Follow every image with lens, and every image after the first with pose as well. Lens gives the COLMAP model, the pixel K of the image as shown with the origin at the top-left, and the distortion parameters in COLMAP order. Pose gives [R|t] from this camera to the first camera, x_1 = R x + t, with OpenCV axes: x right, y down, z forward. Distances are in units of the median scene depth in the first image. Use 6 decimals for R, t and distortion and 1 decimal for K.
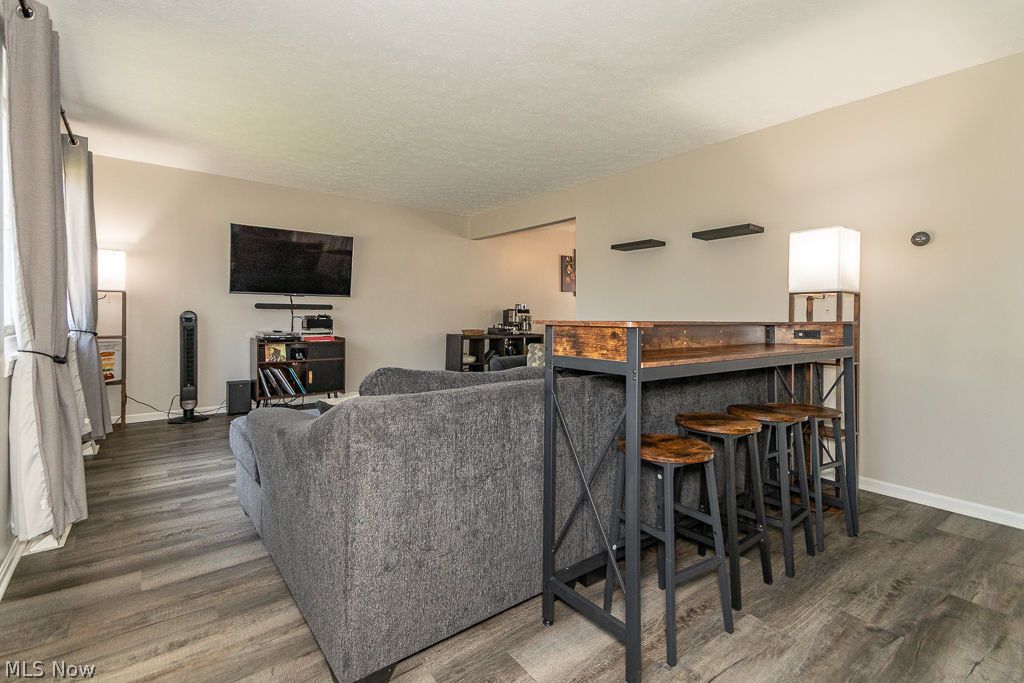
lens RADIAL K [[470.5, 0, 514.5], [0, 470.5, 363.5], [0, 0, 1]] dist [0.076165, -0.031234]
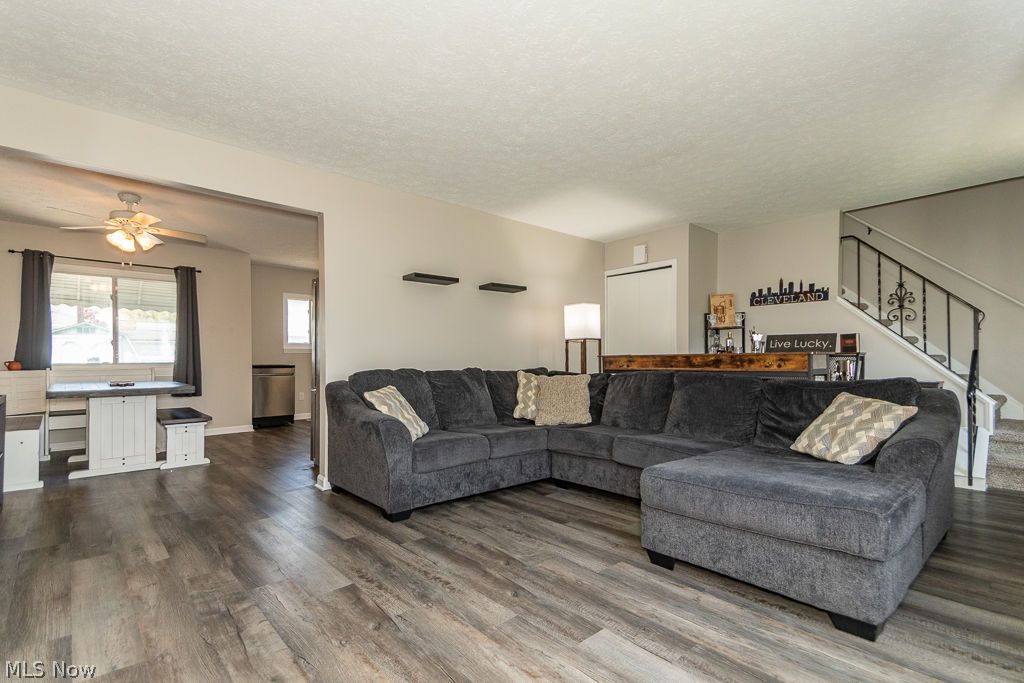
lens RADIAL K [[482.3, 0, 505.8], [0, 482.3, 364.2], [0, 0, 1]] dist [0.073784, -0.028117]
pose [[-0.066640, -0.015733, 0.997653, -0.640254], [0.104911, 0.994223, 0.022687, -0.073704], [-0.992246, 0.106177, -0.064605, 0.799255]]
